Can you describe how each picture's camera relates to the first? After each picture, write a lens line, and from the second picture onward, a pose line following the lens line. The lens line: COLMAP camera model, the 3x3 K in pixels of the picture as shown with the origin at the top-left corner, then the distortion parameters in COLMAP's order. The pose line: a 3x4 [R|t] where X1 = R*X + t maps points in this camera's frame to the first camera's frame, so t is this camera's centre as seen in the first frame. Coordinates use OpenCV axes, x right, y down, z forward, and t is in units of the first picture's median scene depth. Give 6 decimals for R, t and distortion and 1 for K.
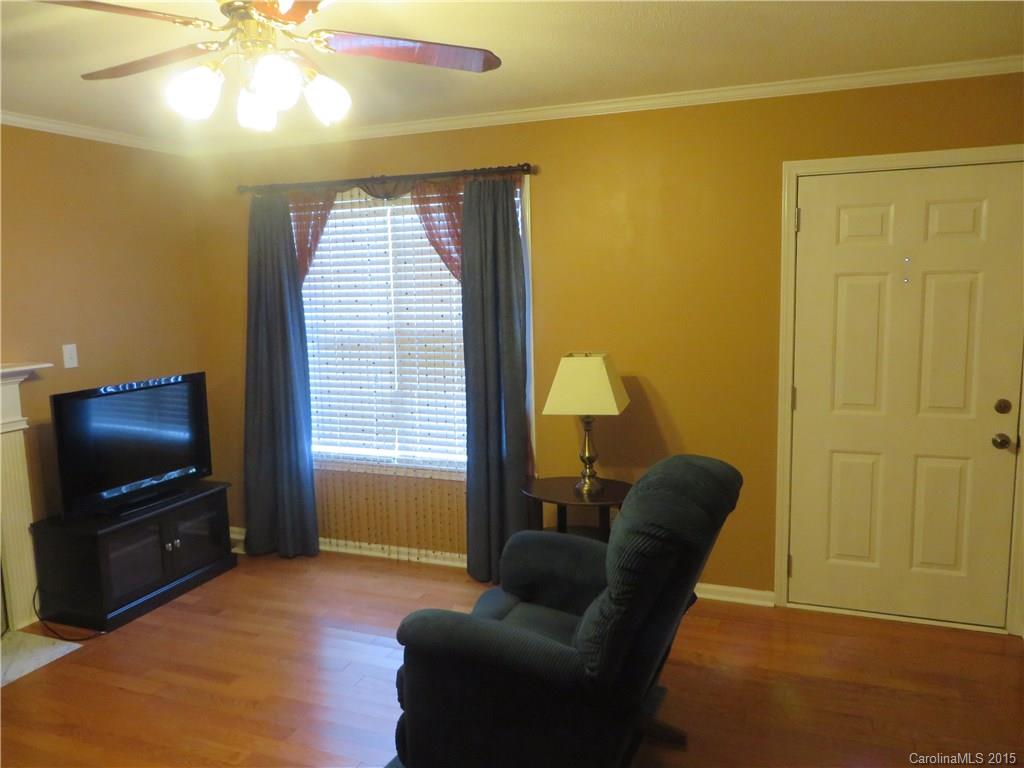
lens RADIAL K [[766.5, 0, 512.0], [0, 766.5, 384.0], [0, 0, 1]] dist [-0.014344, 0.003754]
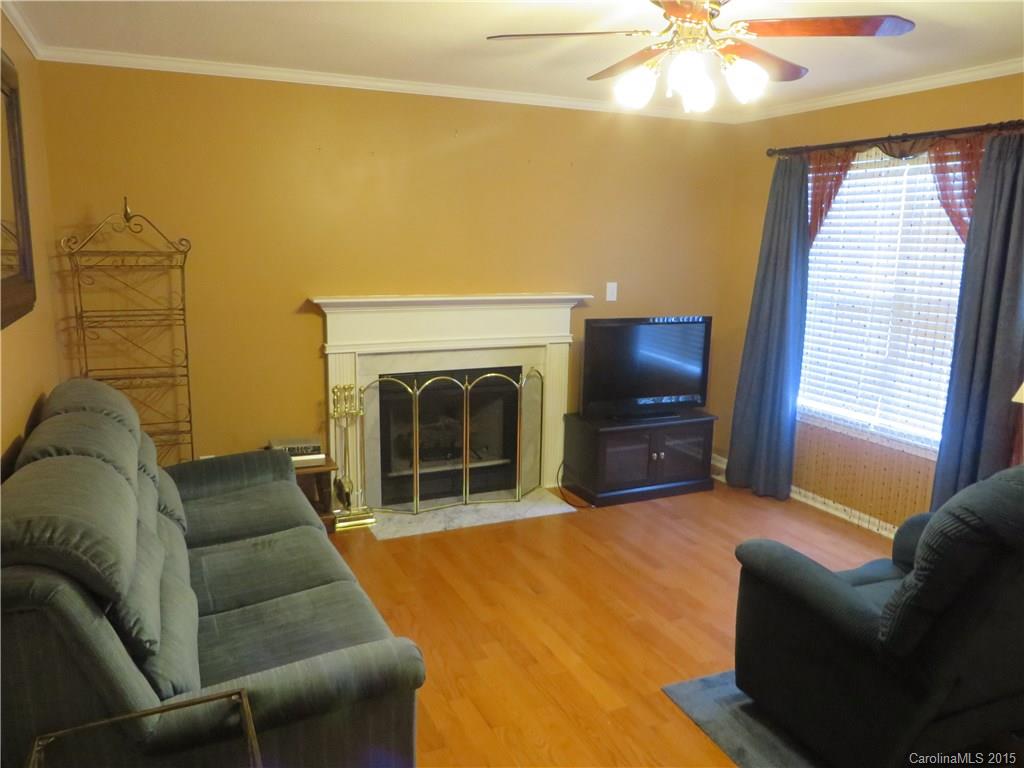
lens RADIAL K [[766.5, 0, 512.0], [0, 766.5, 384.0], [0, 0, 1]] dist [-0.014344, 0.003754]
pose [[0.715786, 0.166734, -0.678122, 0.183712], [-0.129408, 0.985929, 0.105821, 0.001364], [0.686224, 0.012009, 0.727291, -0.036774]]
